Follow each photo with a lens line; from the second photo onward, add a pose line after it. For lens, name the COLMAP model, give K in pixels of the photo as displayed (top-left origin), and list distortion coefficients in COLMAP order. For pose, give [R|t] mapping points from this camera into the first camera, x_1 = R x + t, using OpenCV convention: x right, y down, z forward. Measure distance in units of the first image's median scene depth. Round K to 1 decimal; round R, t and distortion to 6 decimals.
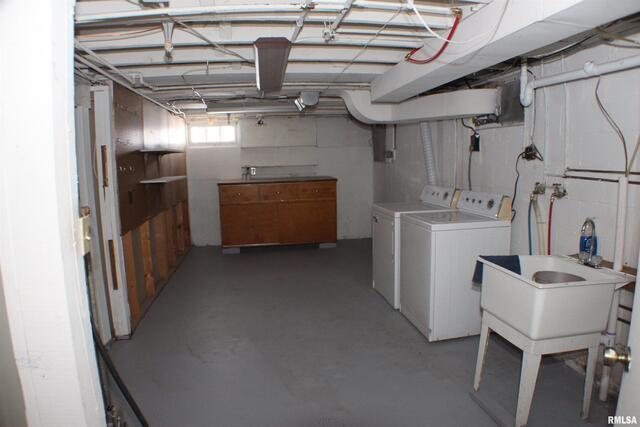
lens RADIAL K [[420.7, 0, 320.0], [0, 420.7, 213.5], [0, 0, 1]] dist [-0.225711, 0.107400]
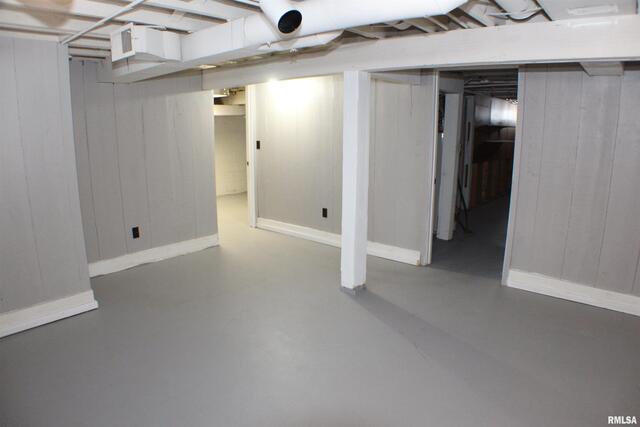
lens RADIAL K [[420.7, 0, 320.0], [0, 420.7, 213.5], [0, 0, 1]] dist [-0.225711, 0.107400]
pose [[0.653041, 0.178153, -0.736070, 0.612254], [-0.116331, 0.984000, 0.134951, 0.112203], [0.748335, -0.002501, 0.663317, -1.043815]]
